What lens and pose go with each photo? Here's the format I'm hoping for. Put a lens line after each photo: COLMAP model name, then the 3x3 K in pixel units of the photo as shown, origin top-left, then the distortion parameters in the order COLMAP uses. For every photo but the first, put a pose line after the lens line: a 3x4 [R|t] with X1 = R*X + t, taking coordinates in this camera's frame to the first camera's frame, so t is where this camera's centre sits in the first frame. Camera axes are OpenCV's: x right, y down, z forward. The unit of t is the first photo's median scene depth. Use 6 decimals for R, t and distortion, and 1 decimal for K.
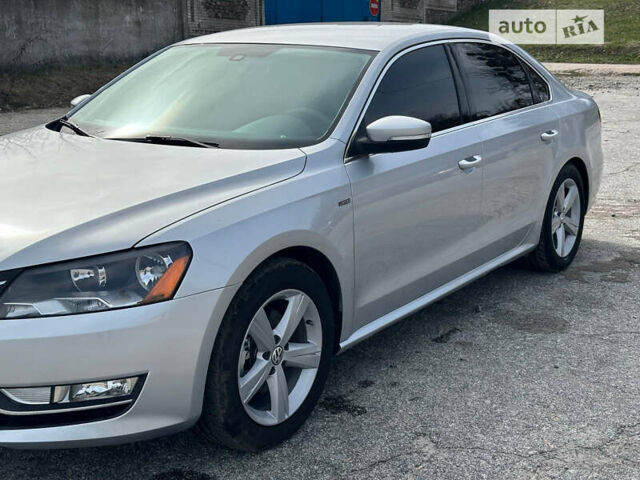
lens RADIAL K [[896.8, 0, 325.0], [0, 896.8, 236.7], [0, 0, 1]] dist [0.134289, 0.000000]
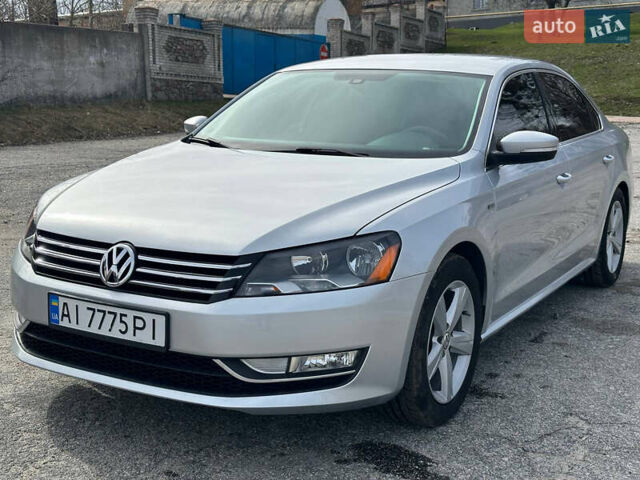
lens RADIAL K [[896.8, 0, 325.9], [0, 896.8, 242.1], [0, 0, 1]] dist [0.134289, 0.000000]
pose [[0.996536, 0.003361, 0.083093, -0.260318], [0.000532, 0.998905, -0.046781, 0.055501], [-0.083160, 0.046664, 0.995443, -0.087365]]
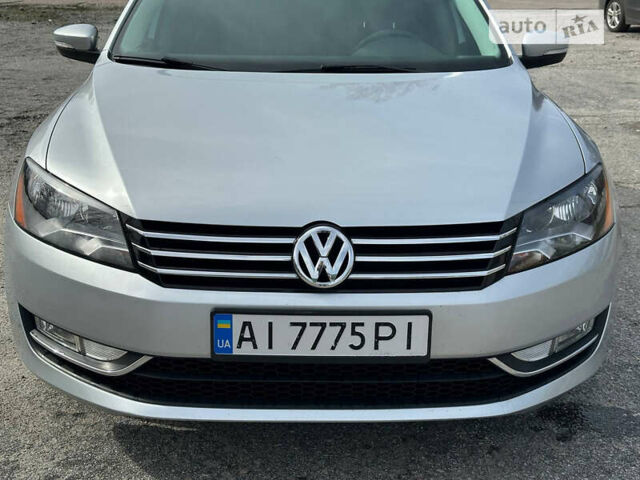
lens RADIAL K [[896.8, 0, 337.1], [0, 896.8, 252.3], [0, 0, 1]] dist [0.134289, 0.000000]
pose [[0.804434, -0.165740, 0.570452, -0.731327], [0.119609, 0.985814, 0.117751, -0.037509], [-0.581875, -0.026492, 0.812846, 0.295584]]
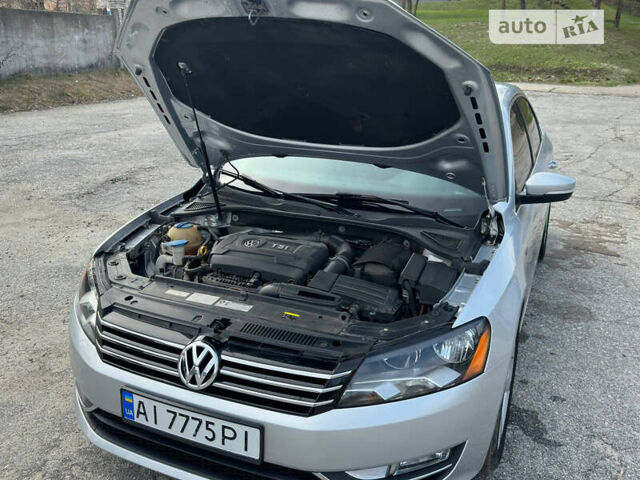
lens RADIAL K [[613.5, 0, 324.3], [0, 613.5, 230.9], [0, 0, 1]] dist [0.034219, 0.000000]
pose [[0.977716, -0.034489, 0.207081, -0.388179], [0.020043, 0.997242, 0.071460, -0.121973], [-0.208974, -0.065717, 0.975710, 0.240554]]
